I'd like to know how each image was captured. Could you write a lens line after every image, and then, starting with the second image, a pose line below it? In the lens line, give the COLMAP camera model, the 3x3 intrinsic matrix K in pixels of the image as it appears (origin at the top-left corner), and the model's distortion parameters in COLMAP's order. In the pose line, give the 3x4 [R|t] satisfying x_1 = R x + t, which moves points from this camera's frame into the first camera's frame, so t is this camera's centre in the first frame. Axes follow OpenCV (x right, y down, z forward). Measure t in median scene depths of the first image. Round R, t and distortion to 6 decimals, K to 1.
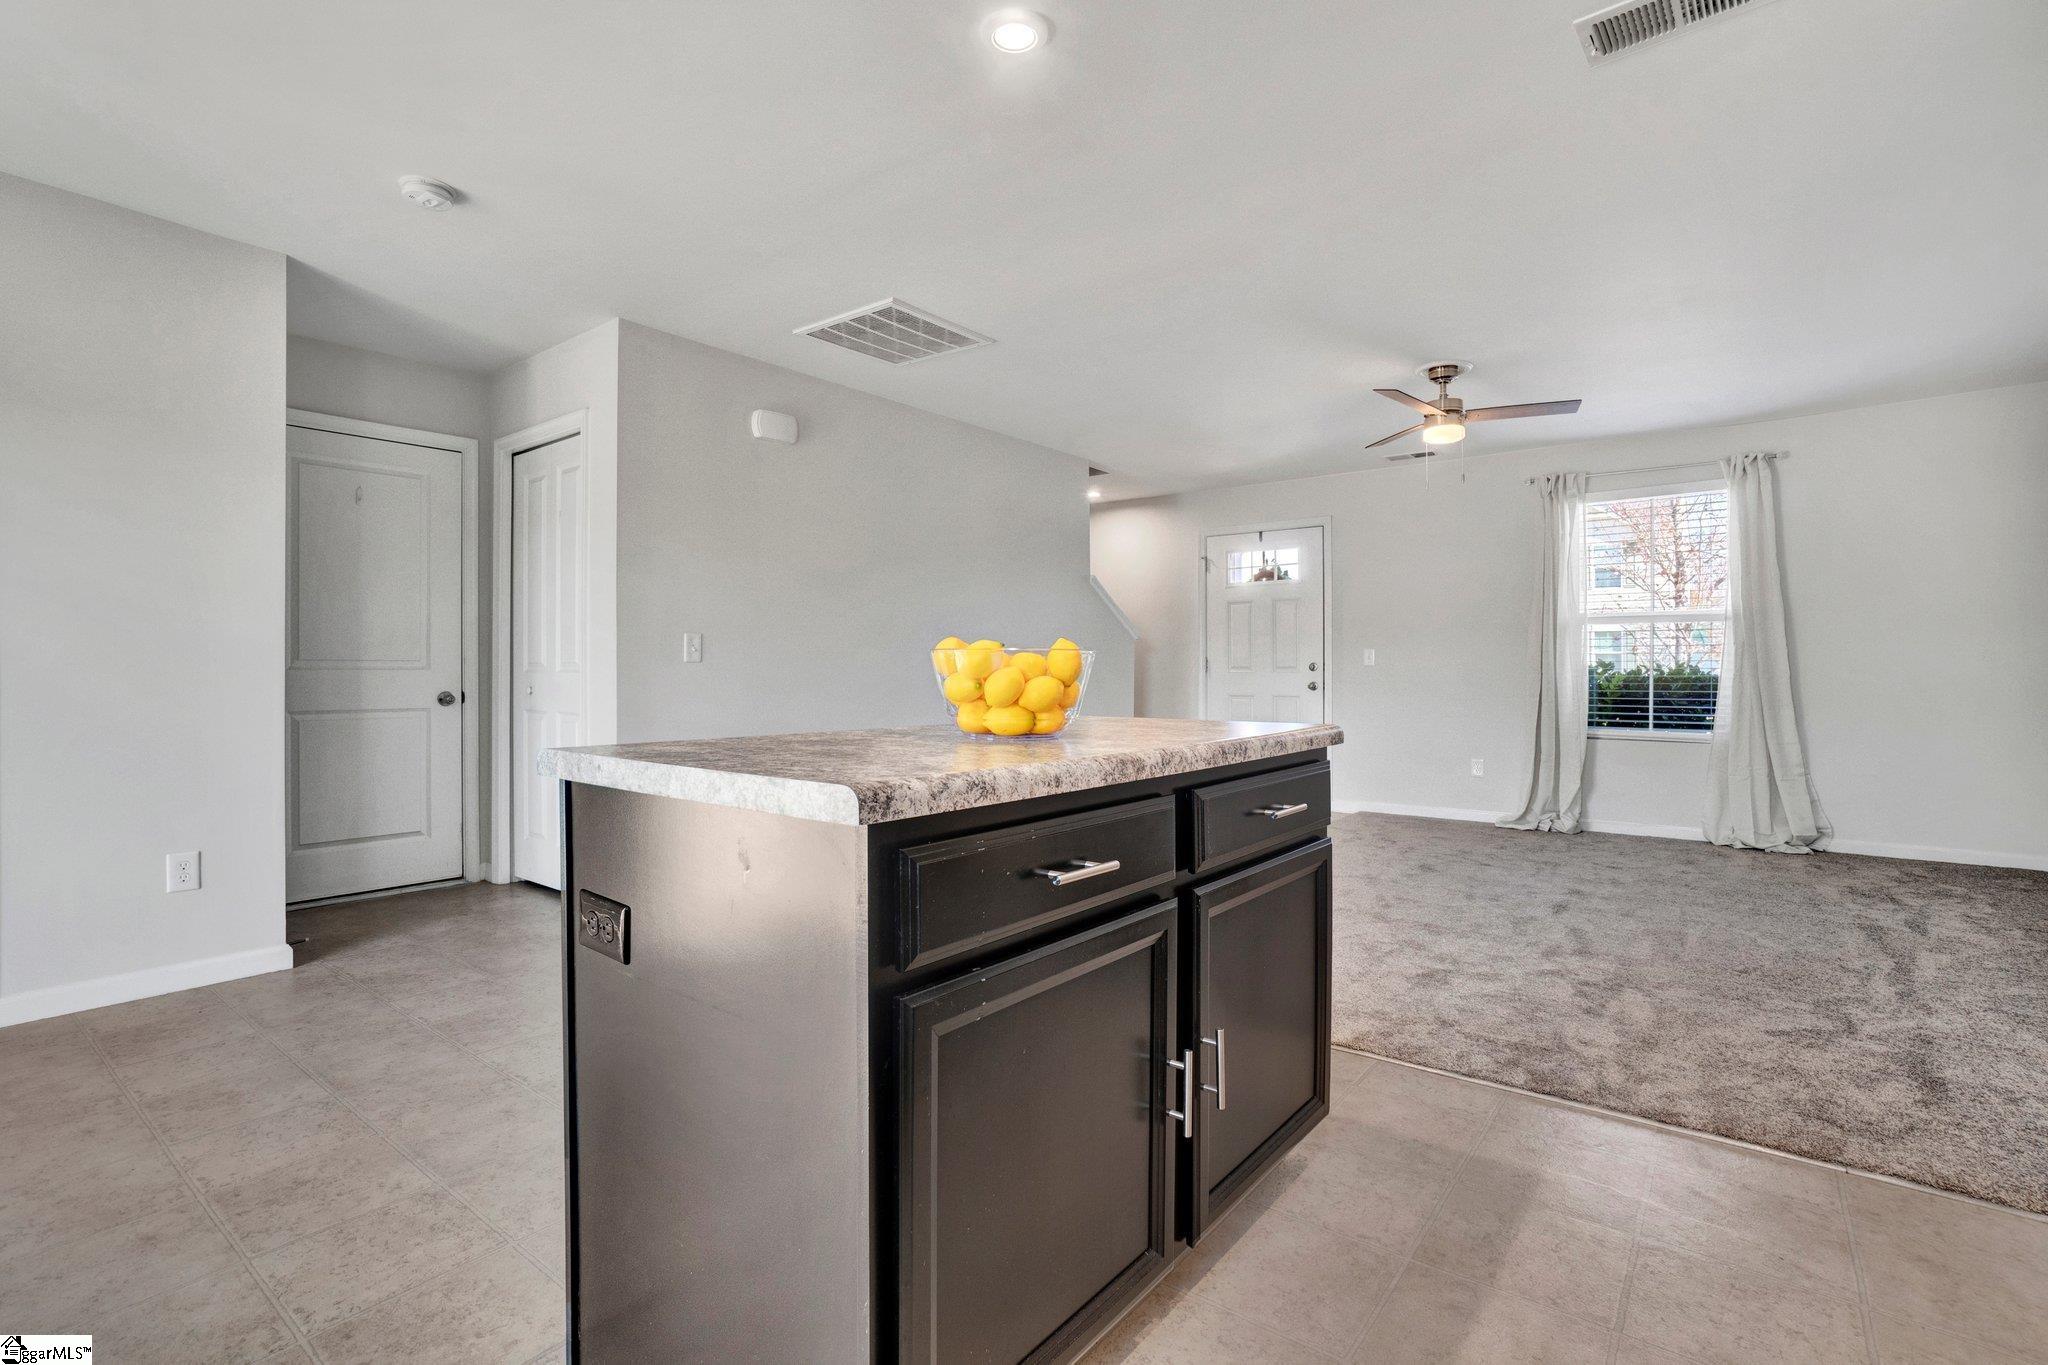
lens RADIAL K [[963.7, 0, 1104.7], [0, 963.7, 669.4], [0, 0, 1]] dist [-0.002000, 0.001072]
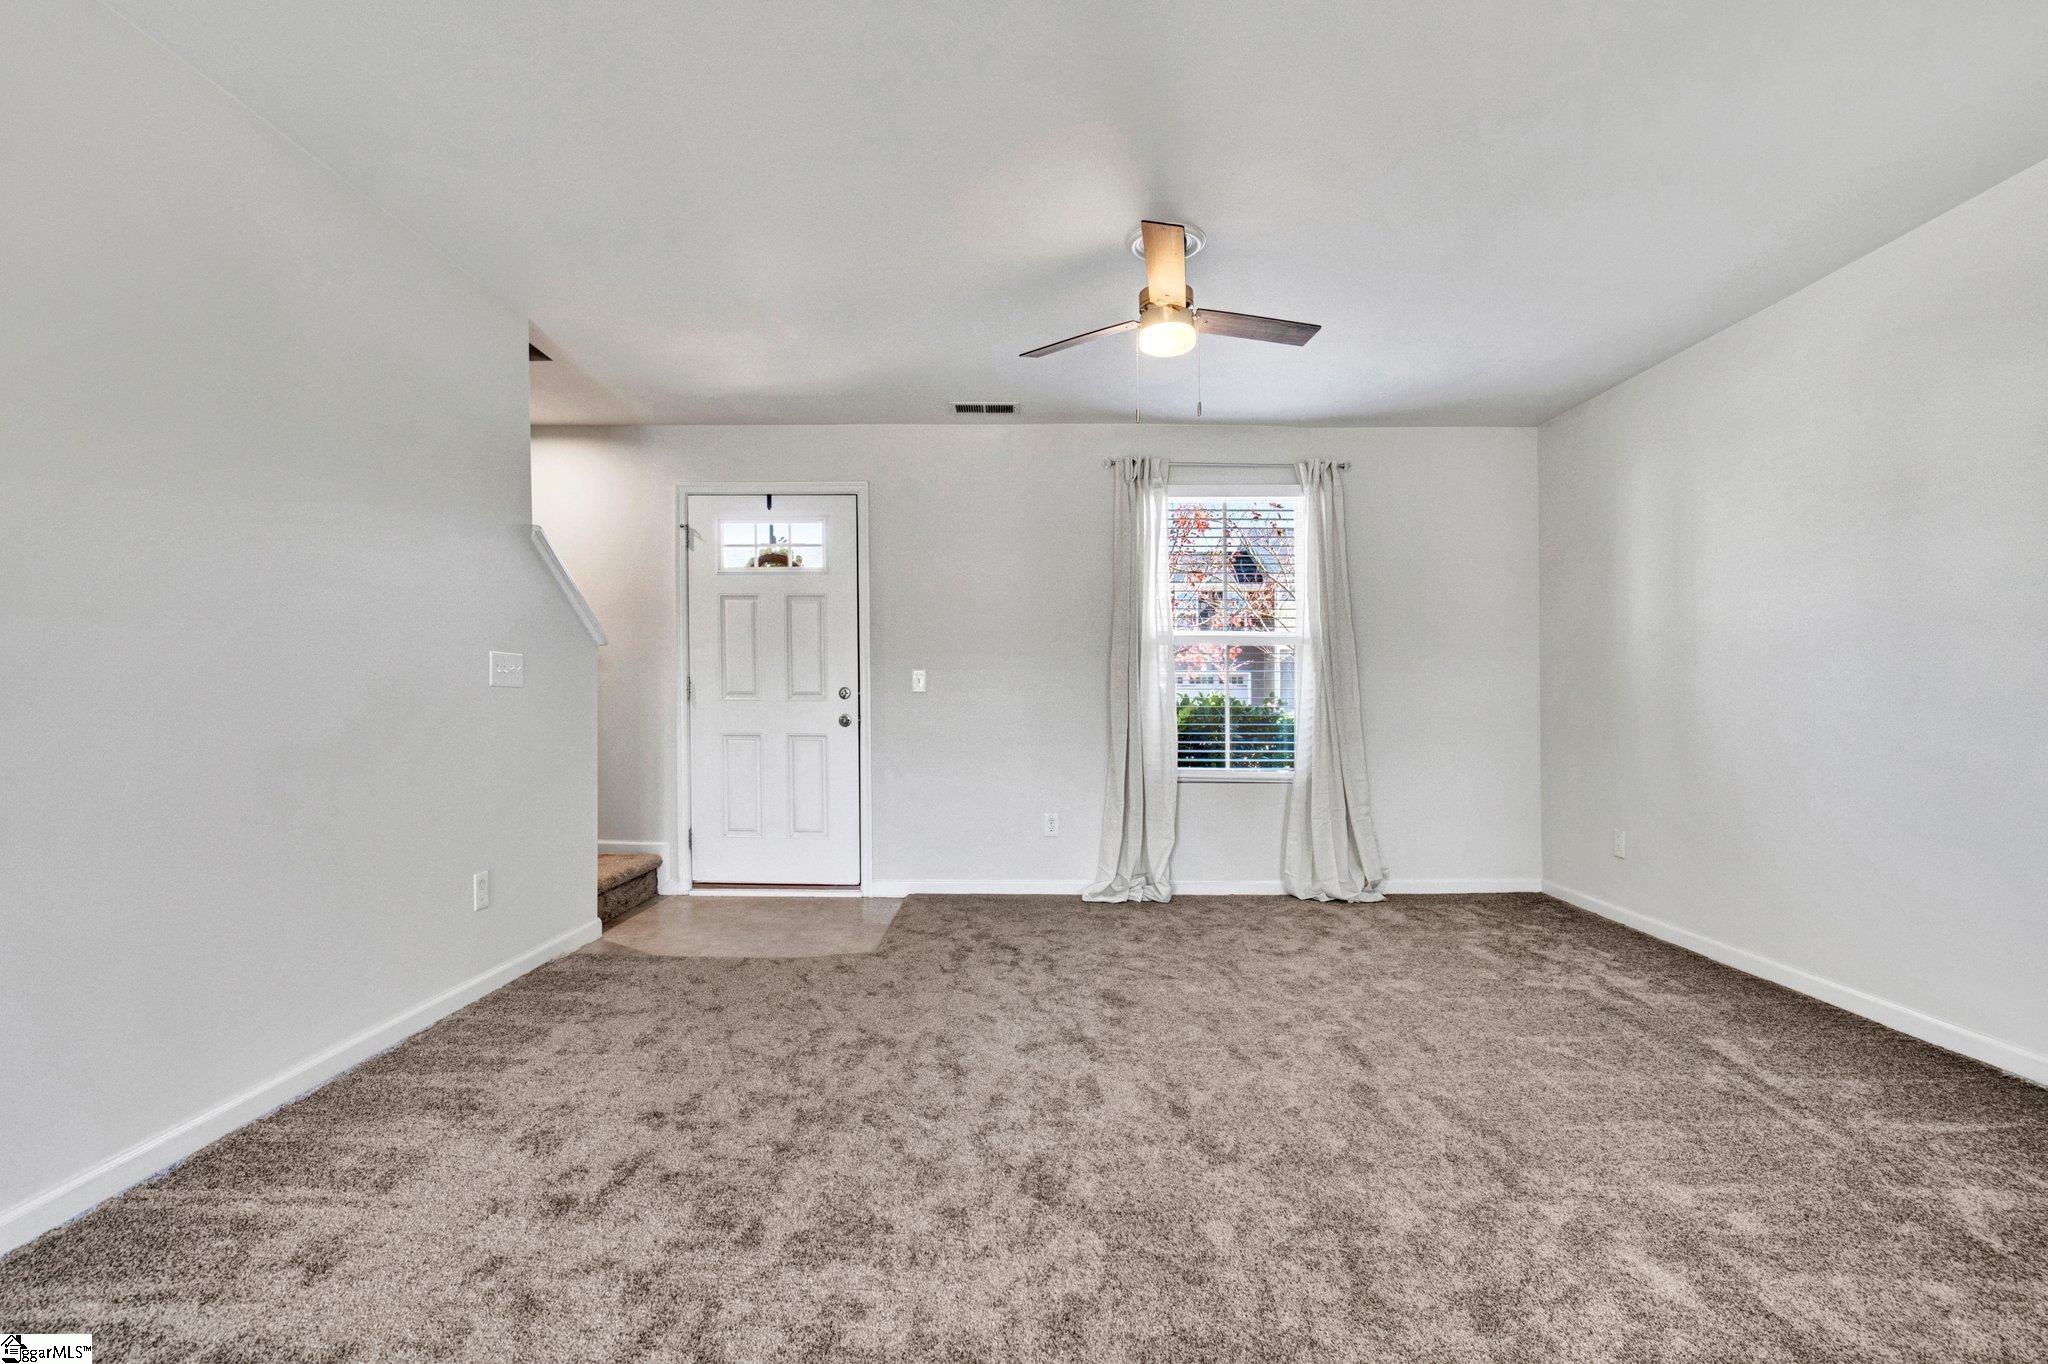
lens RADIAL K [[1043.1, 0, 1027.7], [0, 1043.1, 694.1], [0, 0, 1]] dist [-0.001486, 0.000310]
pose [[0.858250, 0.004068, 0.513216, -0.099316], [-0.002533, 0.999990, -0.003691, -0.000611], [-0.513226, 0.001868, 0.858252, 0.474874]]
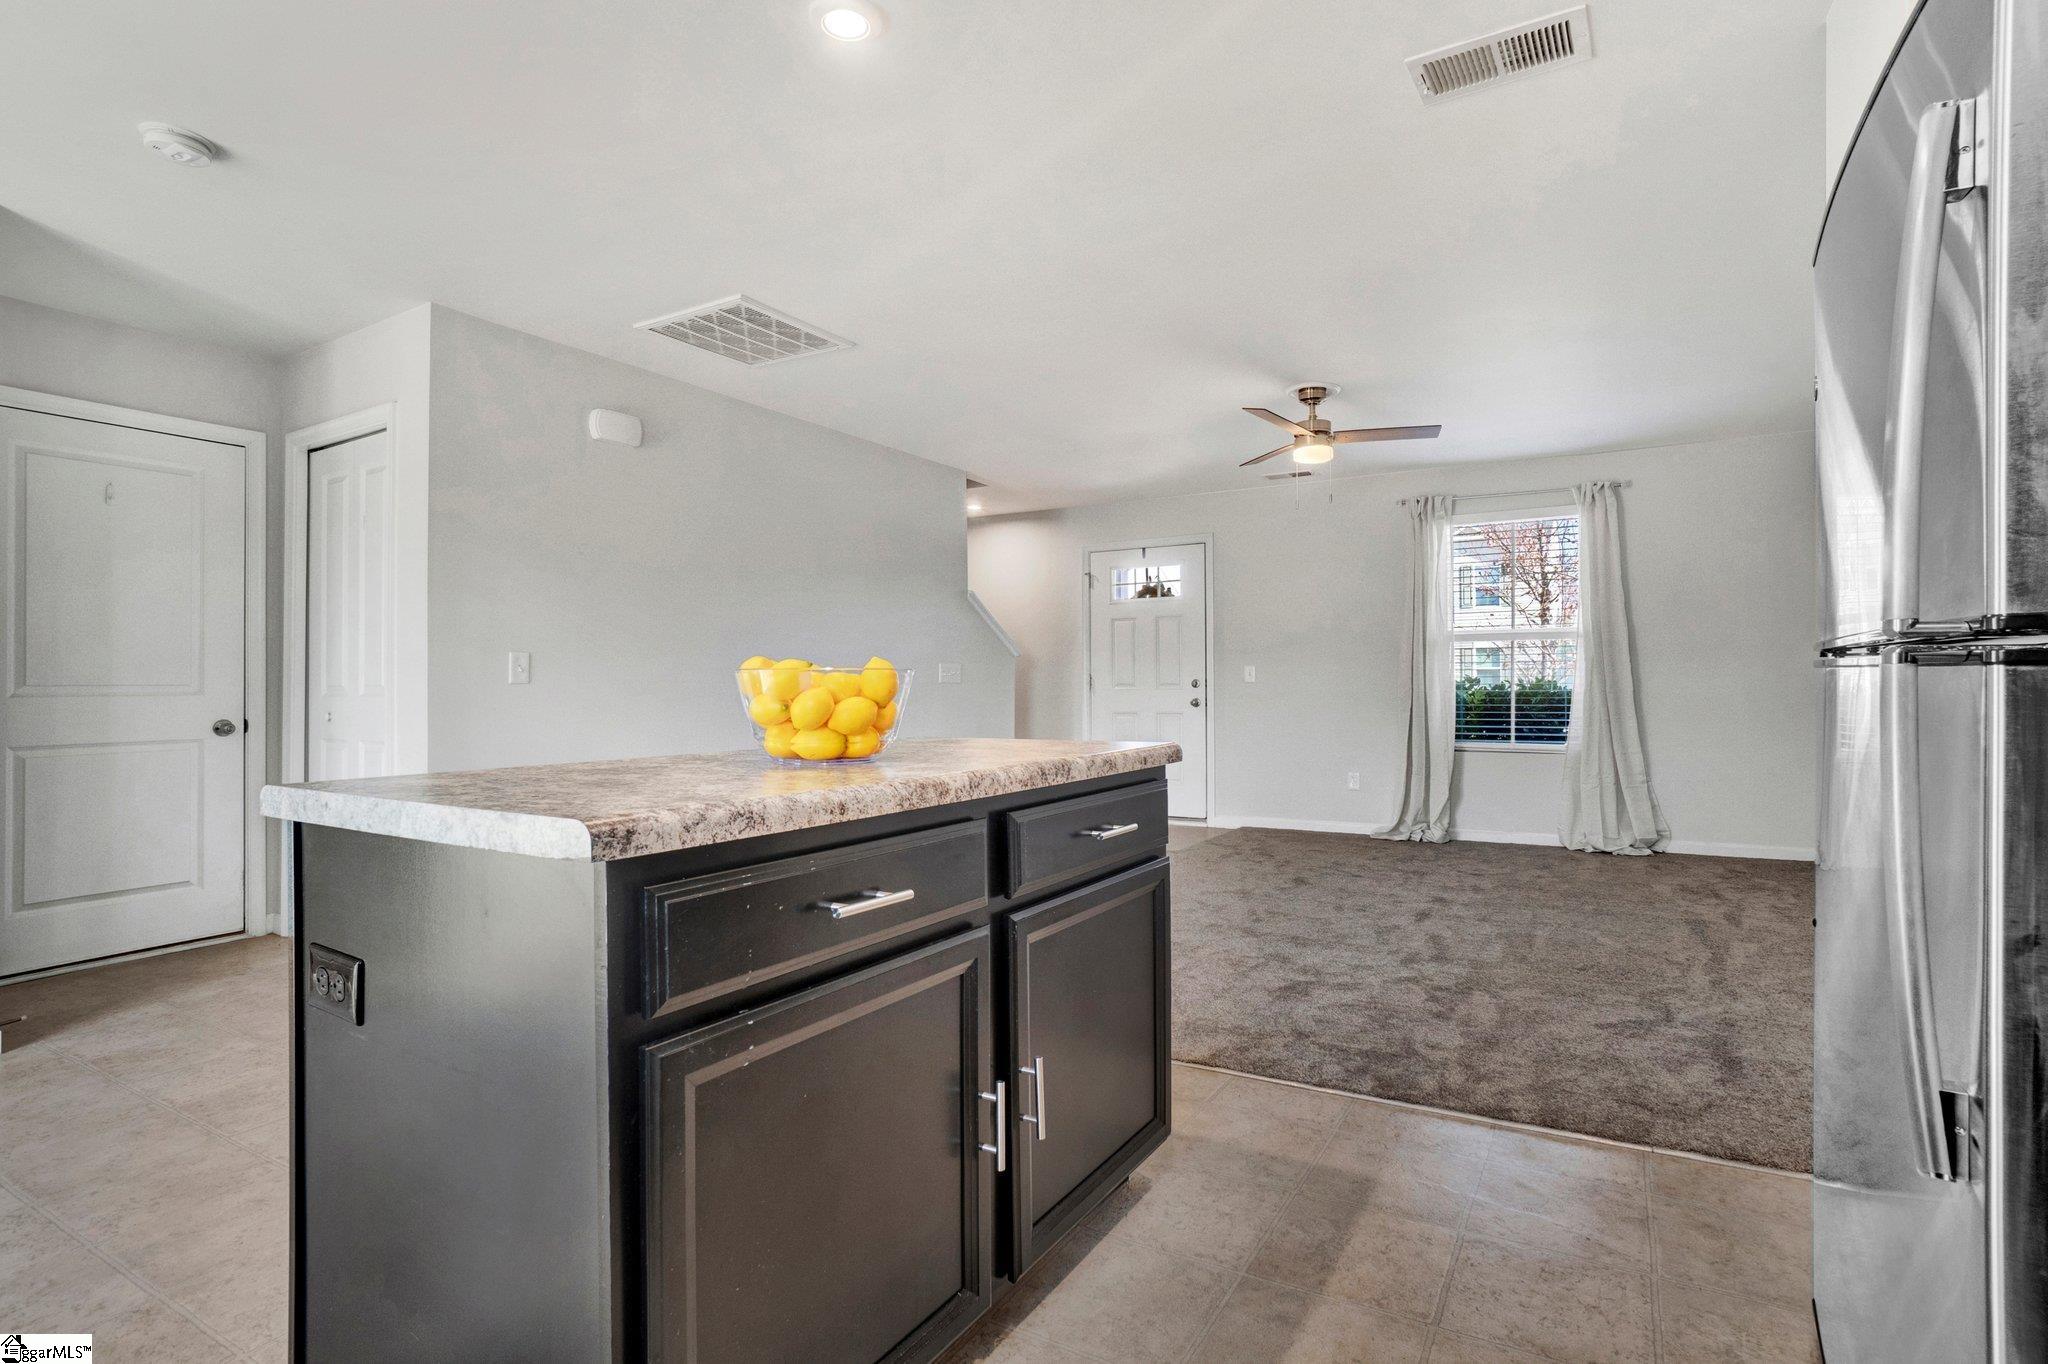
lens RADIAL K [[984.9, 0, 1143.5], [0, 984.9, 683.9], [0, 0, 1]] dist [-0.022543, 0.018268]
pose [[0.989558, -0.007345, 0.143947, 0.025726], [0.007897, 0.999963, -0.003263, -0.000134], [-0.143918, 0.004366, 0.989580, 0.000258]]
